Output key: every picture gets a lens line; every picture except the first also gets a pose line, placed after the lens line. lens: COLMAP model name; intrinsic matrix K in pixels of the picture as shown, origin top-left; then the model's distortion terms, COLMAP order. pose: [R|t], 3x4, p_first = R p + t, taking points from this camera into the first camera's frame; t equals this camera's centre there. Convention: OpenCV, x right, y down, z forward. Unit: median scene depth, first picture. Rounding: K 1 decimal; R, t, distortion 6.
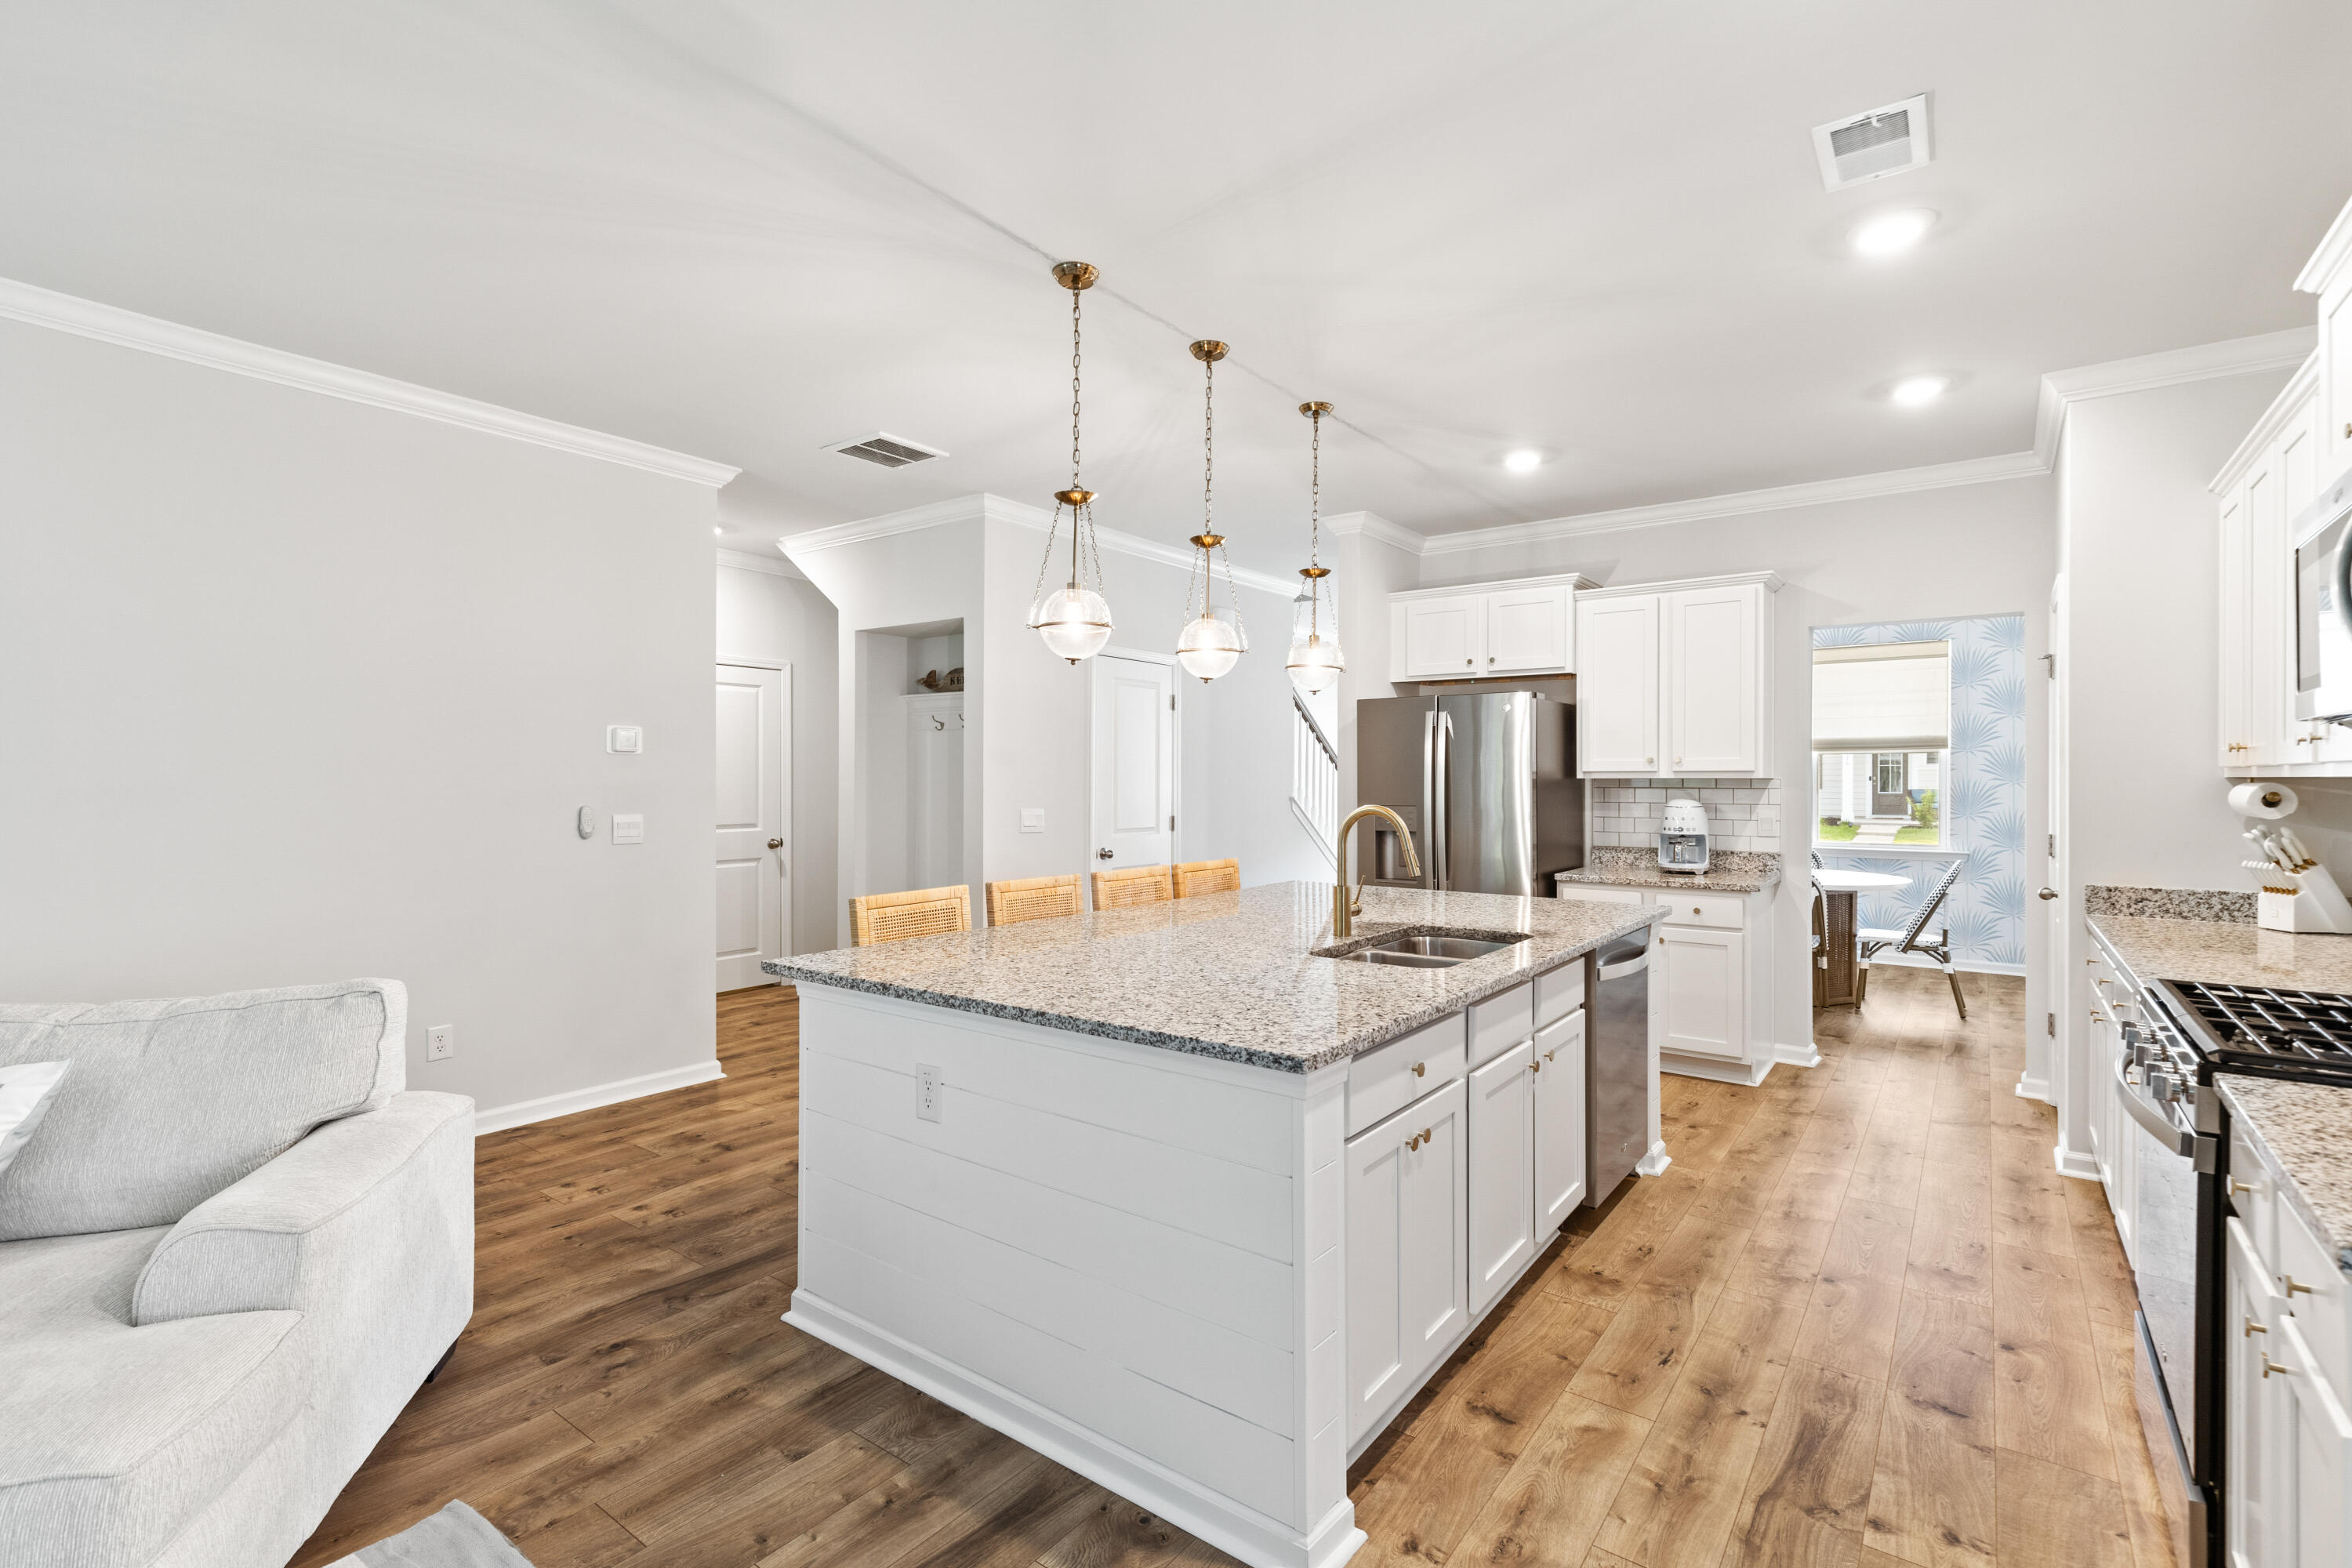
lens RADIAL K [[1058.5, 0, 1188.2], [0, 1058.5, 782.8], [0, 0, 1]] dist [0.010478, -0.002999]
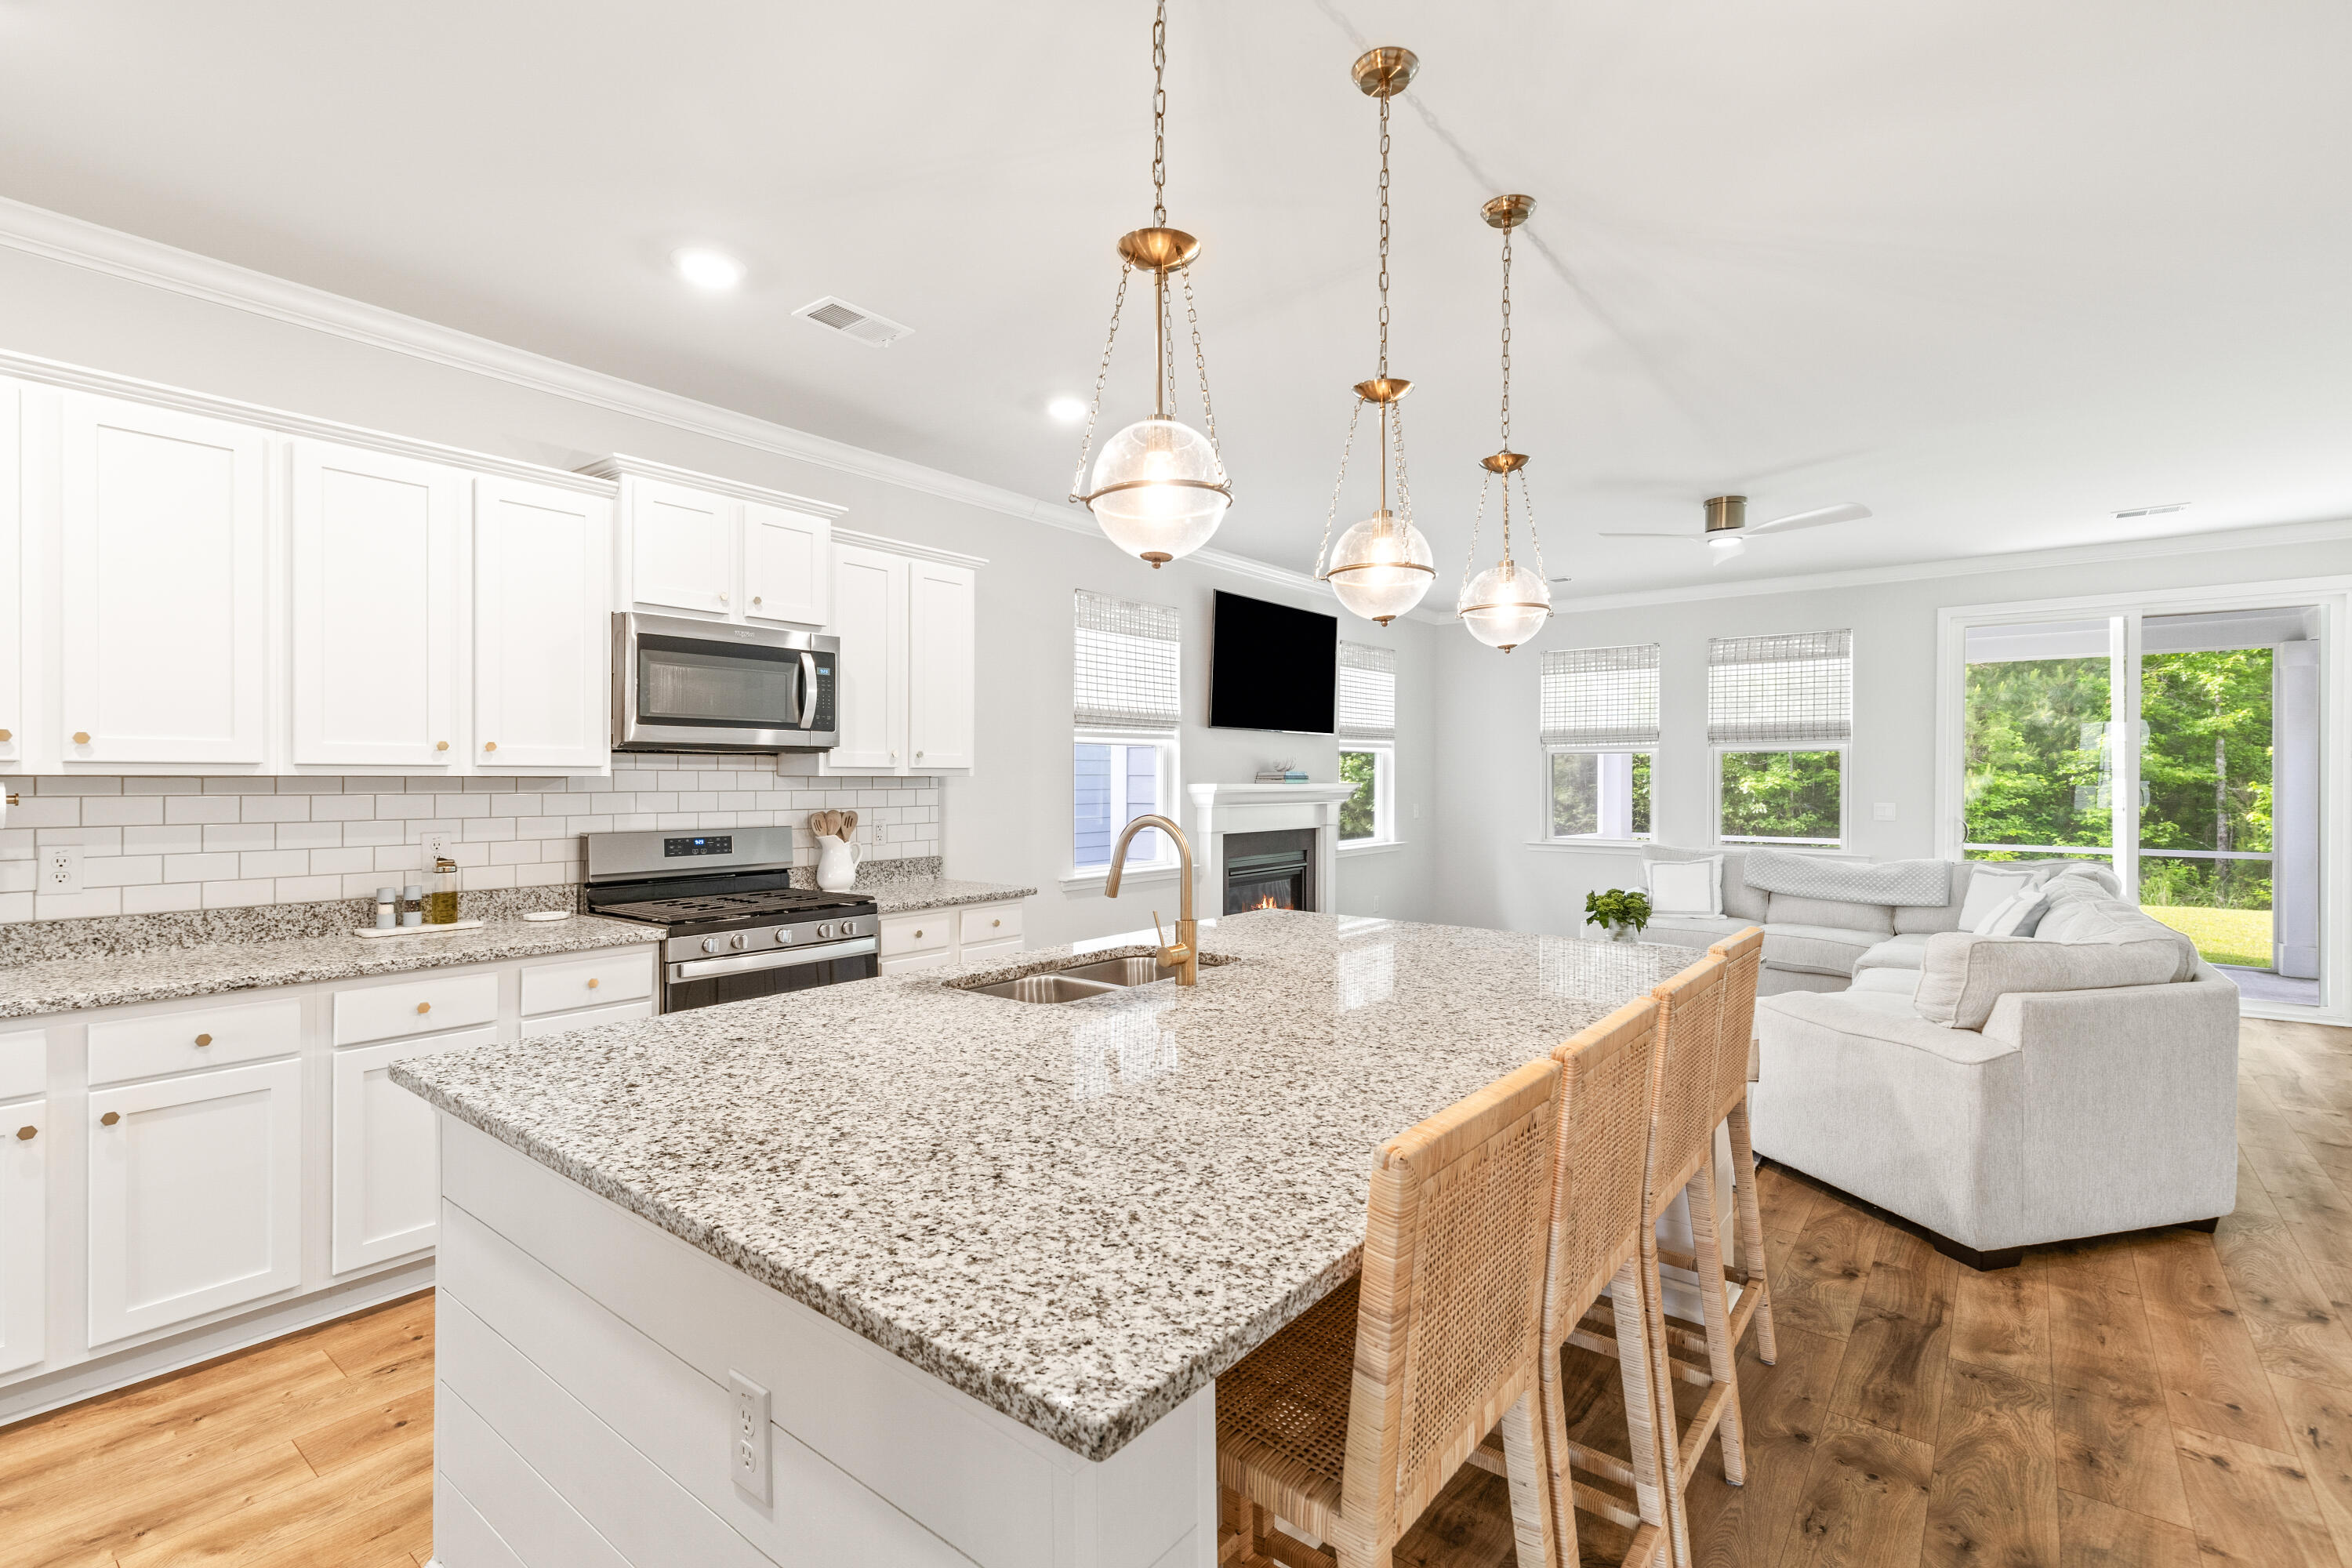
lens RADIAL K [[1058.5, 0, 1181.0], [0, 1058.5, 780.1], [0, 0, 1]] dist [0.010478, -0.002999]
pose [[-0.999595, -0.003576, 0.028239, 0.101352], [-0.003398, 0.999974, 0.006335, -0.007271], [-0.028261, 0.006237, -0.999581, 1.387567]]
